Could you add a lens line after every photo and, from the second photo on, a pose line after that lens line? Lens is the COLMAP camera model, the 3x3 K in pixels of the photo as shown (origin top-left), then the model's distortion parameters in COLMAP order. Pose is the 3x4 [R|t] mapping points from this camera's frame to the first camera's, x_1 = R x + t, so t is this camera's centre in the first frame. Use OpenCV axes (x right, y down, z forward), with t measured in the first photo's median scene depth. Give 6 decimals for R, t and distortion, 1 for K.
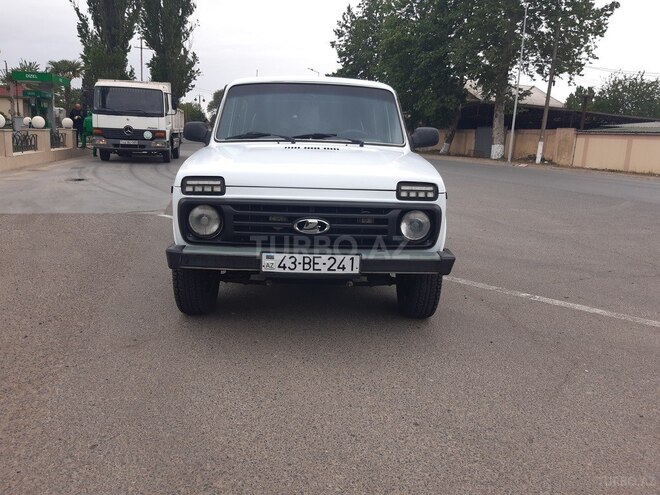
lens RADIAL K [[510.8, 0, 330.1], [0, 510.8, 243.5], [0, 0, 1]] dist [0.064695, -0.122920]
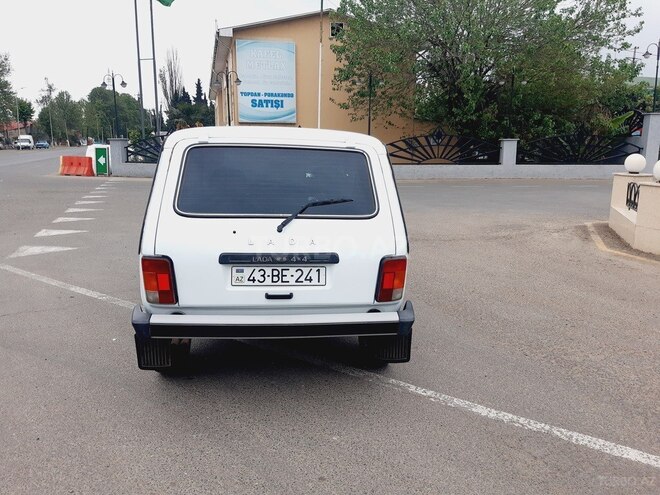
lens RADIAL K [[510.8, 0, 330.1], [0, 510.8, 243.5], [0, 0, 1]] dist [0.064695, -0.122920]
pose [[-0.996280, -0.031740, -0.080120, -0.082890], [-0.060161, 0.921827, 0.382905, -0.608787], [0.061703, 0.386301, -0.920307, 2.391637]]
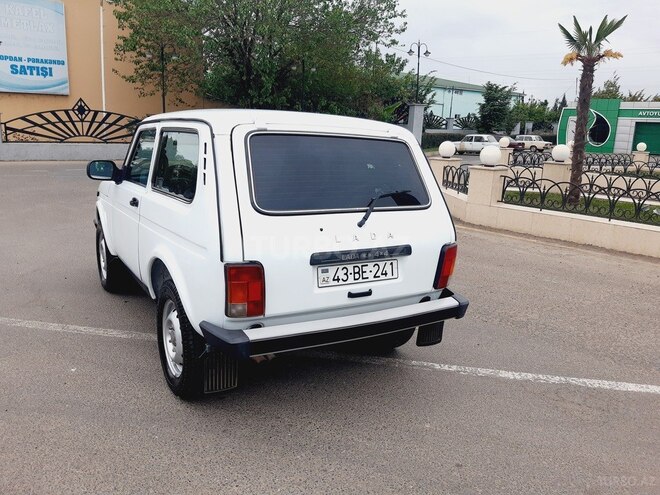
lens RADIAL K [[510.8, 0, 330.1], [0, 510.8, 243.5], [0, 0, 1]] dist [0.064695, -0.122920]
pose [[-0.866895, 0.036761, -0.497133, 0.334318], [-0.171037, 0.914803, 0.365899, -0.564045], [0.468230, 0.402224, -0.786751, 2.237339]]
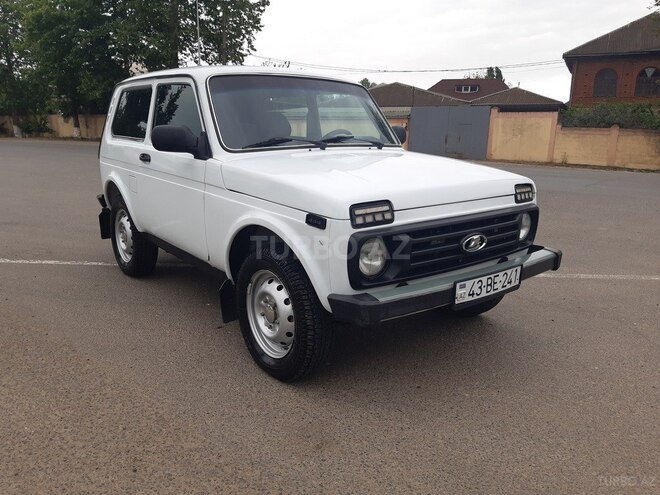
lens RADIAL K [[510.8, 0, 330.1], [0, 510.8, 243.5], [0, 0, 1]] dist [0.064695, -0.122920]
pose [[0.802164, -0.155022, 0.576630, -0.577092], [0.138468, 0.987680, 0.072902, -0.102207], [-0.580827, 0.021365, 0.813747, 0.308068]]
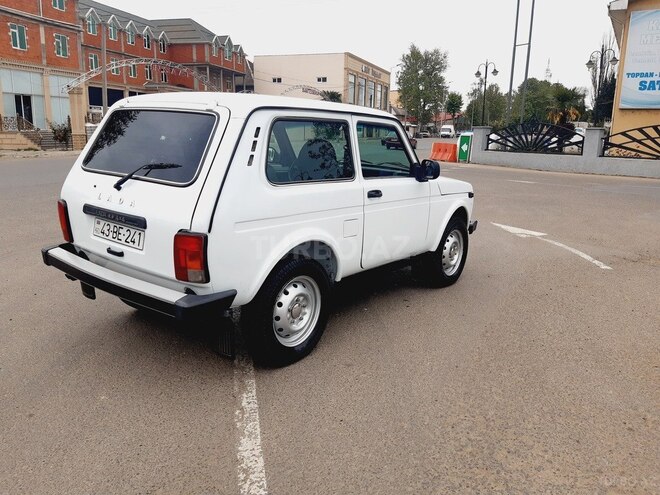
lens RADIAL K [[507.7, 0, 330.0], [0, 507.7, 247.5], [0, 0, 1]] dist [0.065587, -0.116548]
pose [[-0.763178, -0.201794, 0.613872, -0.827244], [0.078798, 0.913837, 0.398362, -0.536352], [-0.641366, 0.352393, -0.681519, 2.035324]]
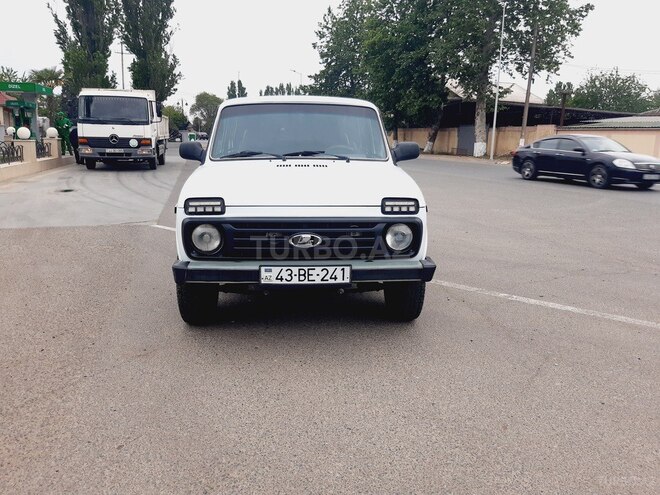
lens RADIAL K [[510.8, 0, 330.1], [0, 510.8, 243.5], [0, 0, 1]] dist [0.064695, -0.122920]
pose [[0.999291, -0.027808, 0.025389, -0.008186], [0.027806, 0.999613, 0.000435, -0.020372], [-0.025391, 0.000271, 0.999678, -0.073480]]
